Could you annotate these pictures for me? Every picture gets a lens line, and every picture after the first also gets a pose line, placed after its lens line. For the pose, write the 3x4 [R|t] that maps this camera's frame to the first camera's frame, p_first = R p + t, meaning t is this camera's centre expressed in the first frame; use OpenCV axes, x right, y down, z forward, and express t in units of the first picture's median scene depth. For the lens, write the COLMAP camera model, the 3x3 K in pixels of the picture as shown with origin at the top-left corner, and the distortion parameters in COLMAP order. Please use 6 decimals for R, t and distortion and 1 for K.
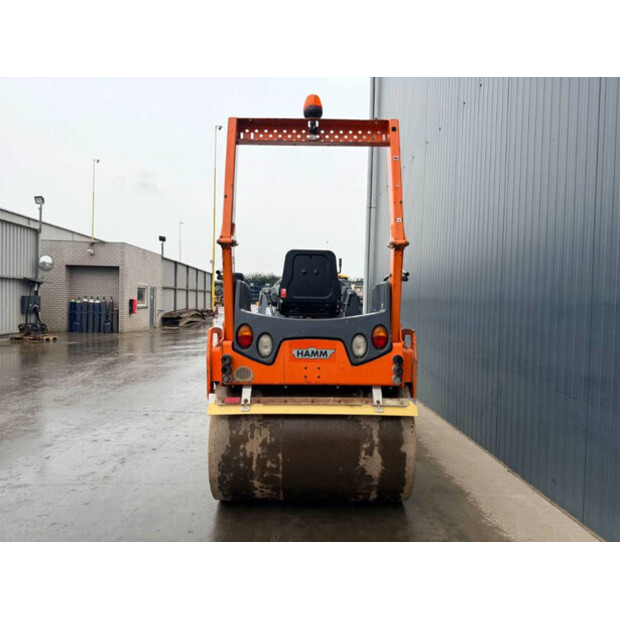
lens RADIAL K [[455.2, 0, 310.0], [0, 455.2, 310.0], [0, 0, 1]] dist [0.005246, -0.066893]
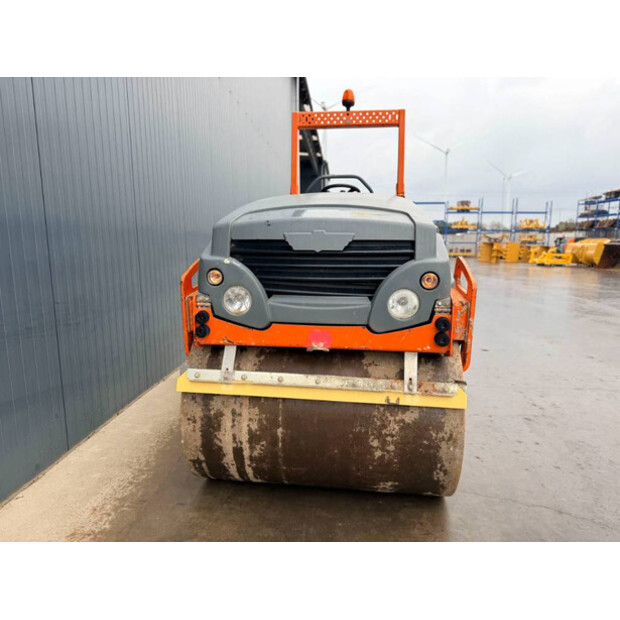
lens RADIAL K [[455.2, 0, 310.0], [0, 455.2, 310.0], [0, 0, 1]] dist [0.005246, -0.066893]
pose [[-0.989054, -0.030833, 0.144295, -0.085840], [-0.007528, 0.987195, 0.159339, -0.009491], [-0.147360, 0.156509, -0.976622, 2.114431]]
